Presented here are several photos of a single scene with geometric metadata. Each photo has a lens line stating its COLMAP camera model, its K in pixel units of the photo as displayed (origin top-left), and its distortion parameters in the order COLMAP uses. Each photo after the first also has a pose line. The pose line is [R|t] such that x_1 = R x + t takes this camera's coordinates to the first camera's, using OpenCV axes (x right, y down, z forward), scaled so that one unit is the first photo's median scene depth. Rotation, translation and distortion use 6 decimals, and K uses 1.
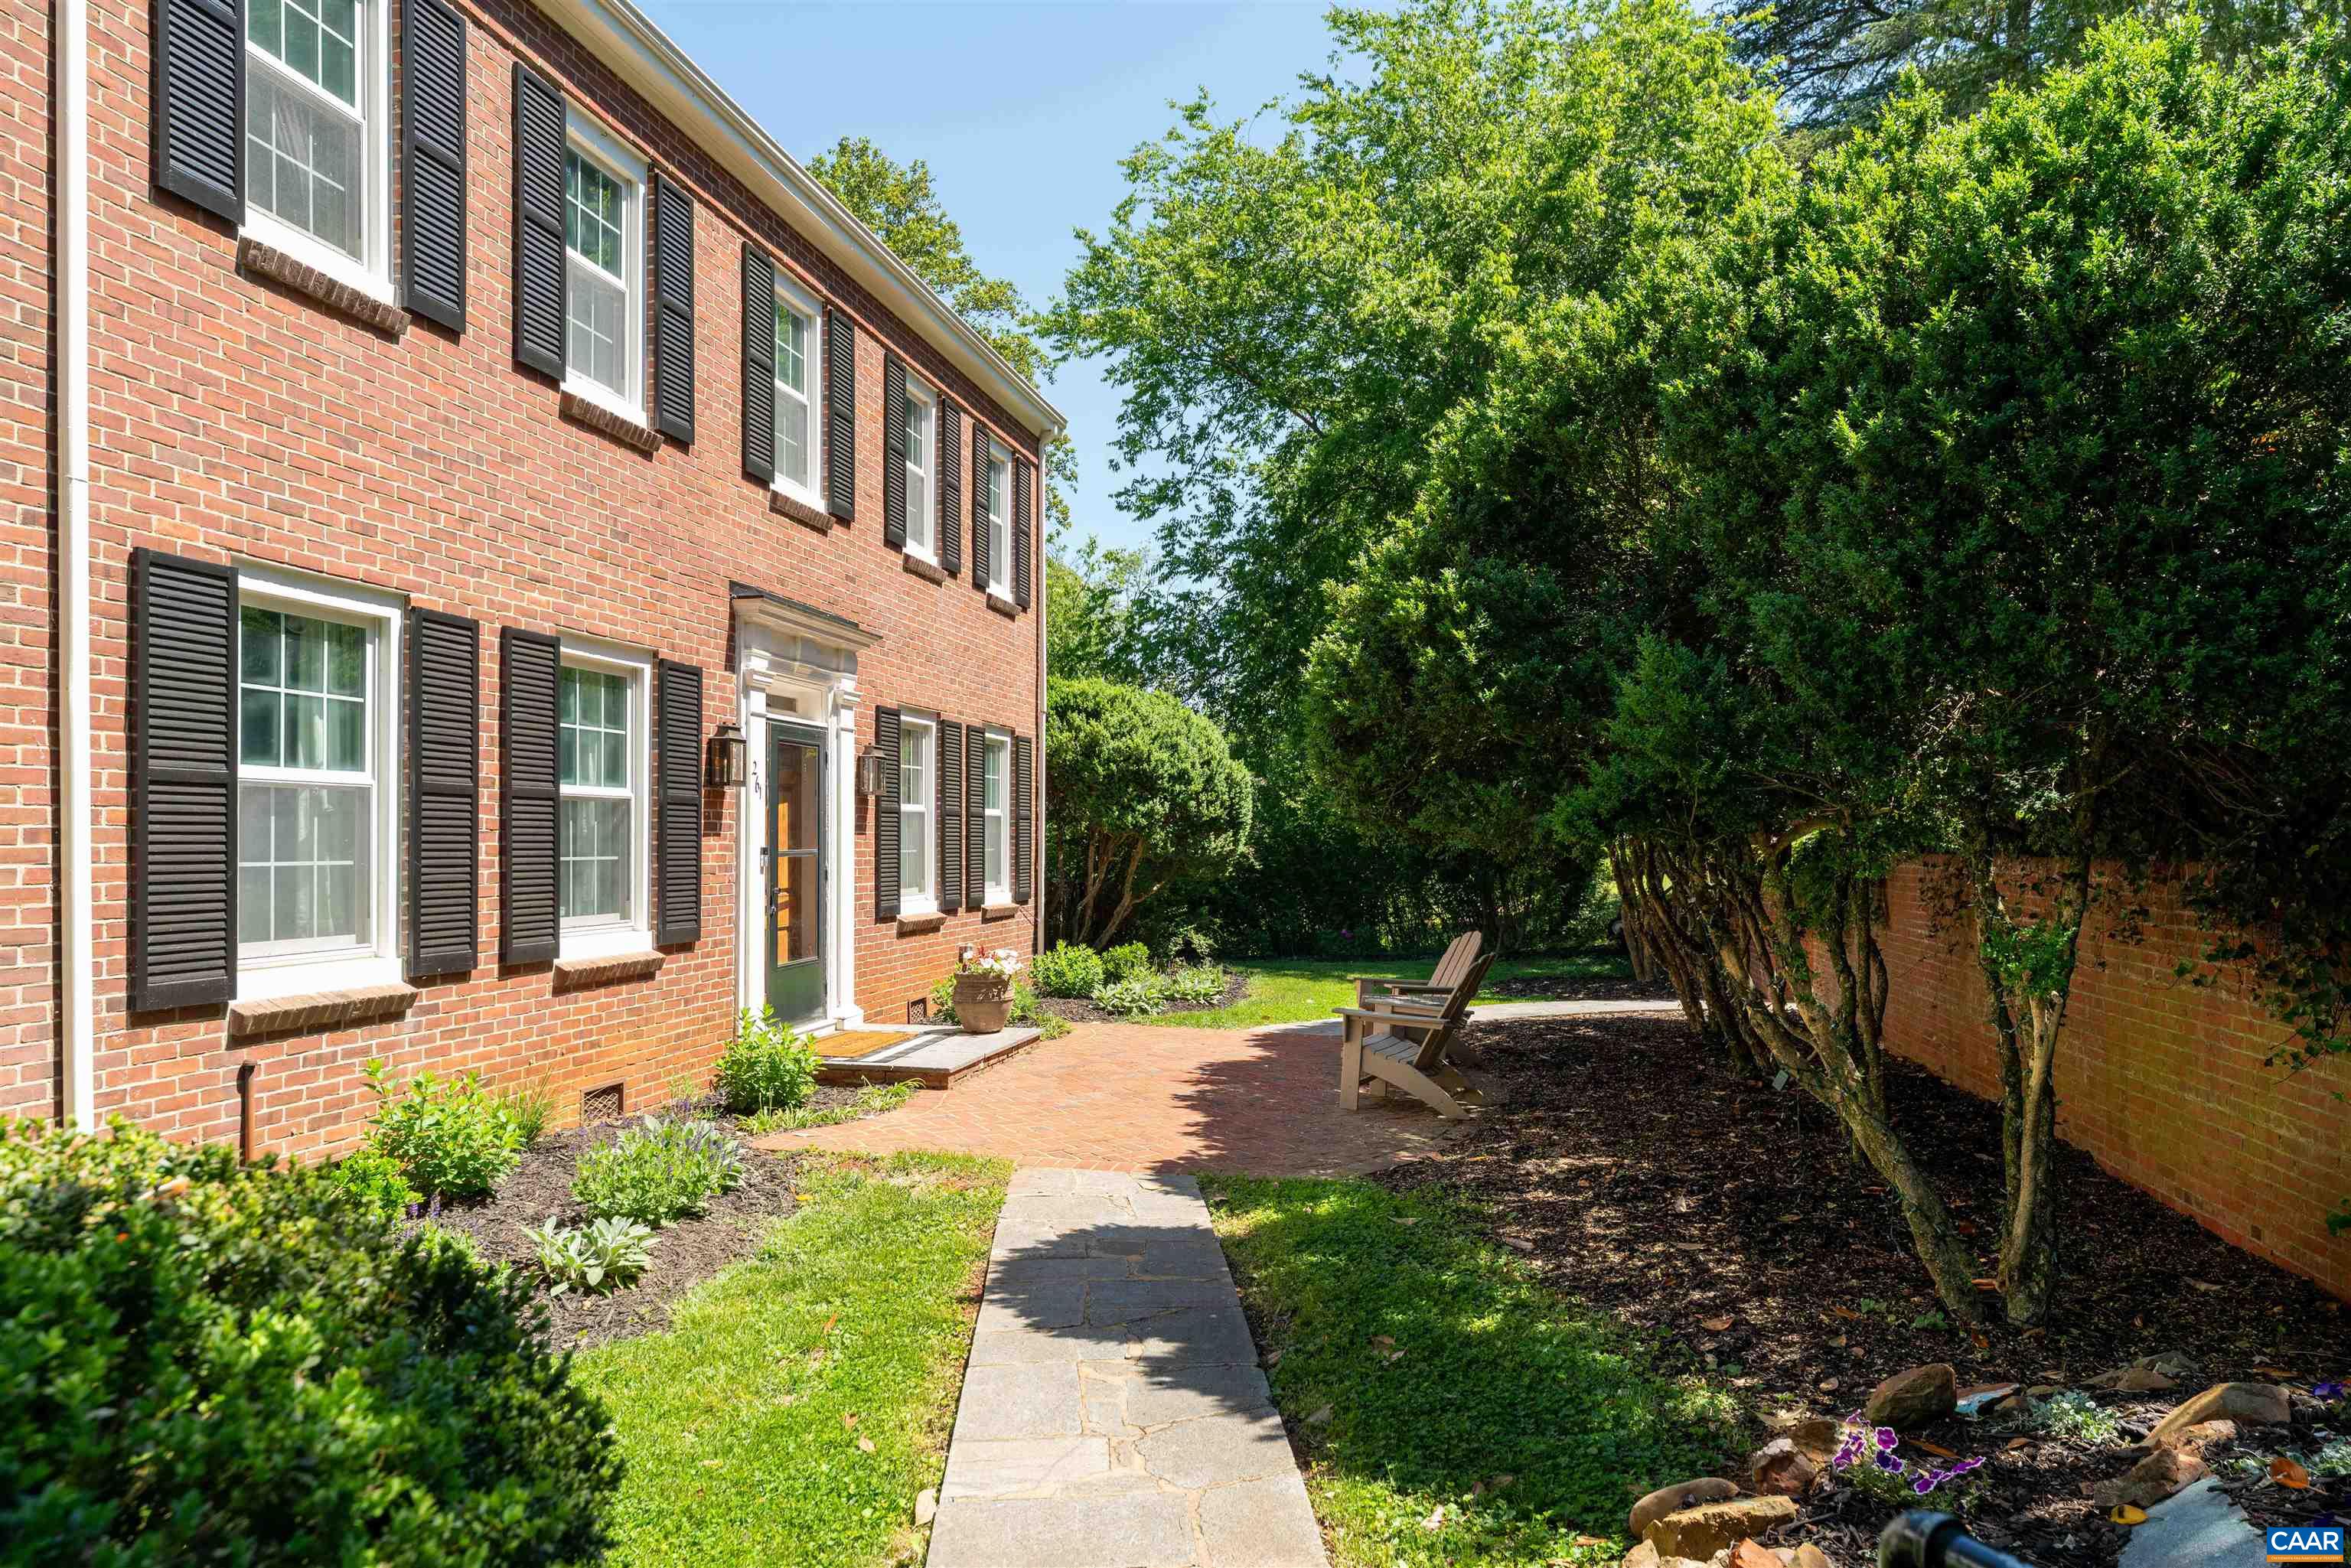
lens RADIAL K [[1673.4, 0, 1201.2], [0, 1673.4, 816.2], [0, 0, 1]] dist [-0.009975, 0.009892]
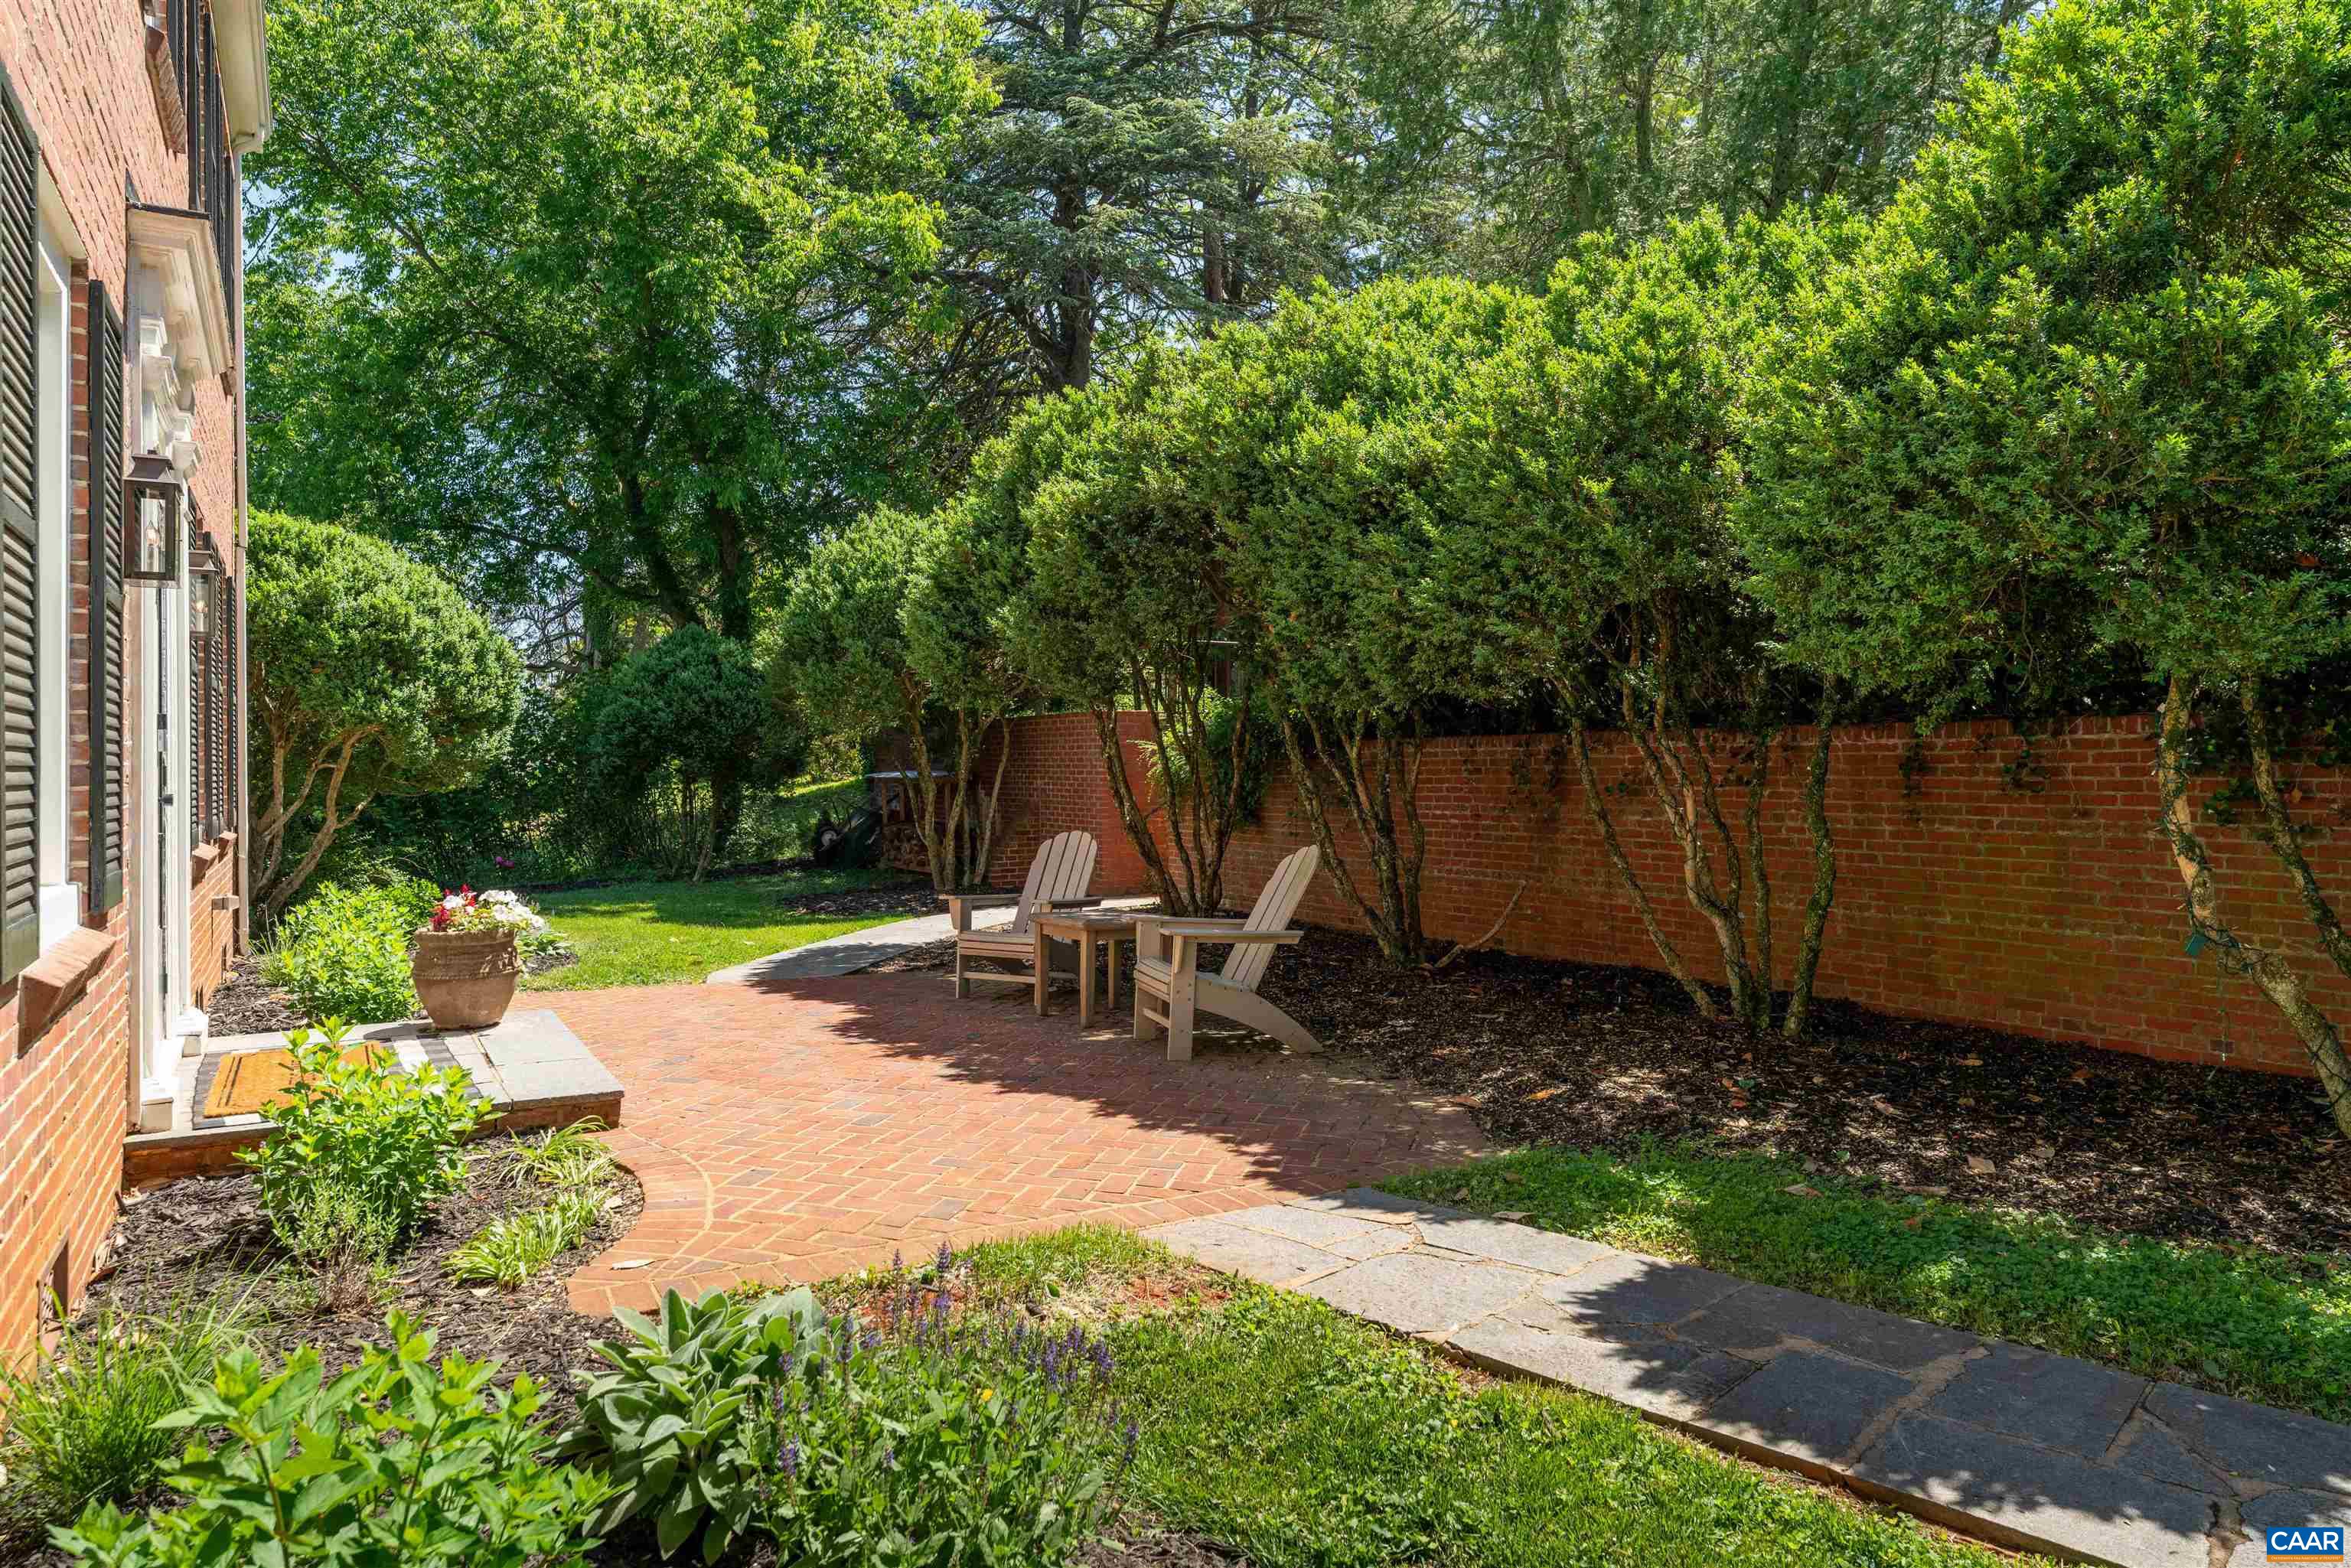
lens RADIAL K [[1488.3, 0, 1197.7], [0, 1488.3, 775.4], [0, 0, 1]] dist [0.003923, -0.003255]
pose [[0.736208, -0.011861, 0.676651, -0.216529], [-0.000988, 0.999826, 0.018602, 0.018352], [-0.676754, -0.014363, 0.736069, 0.287493]]
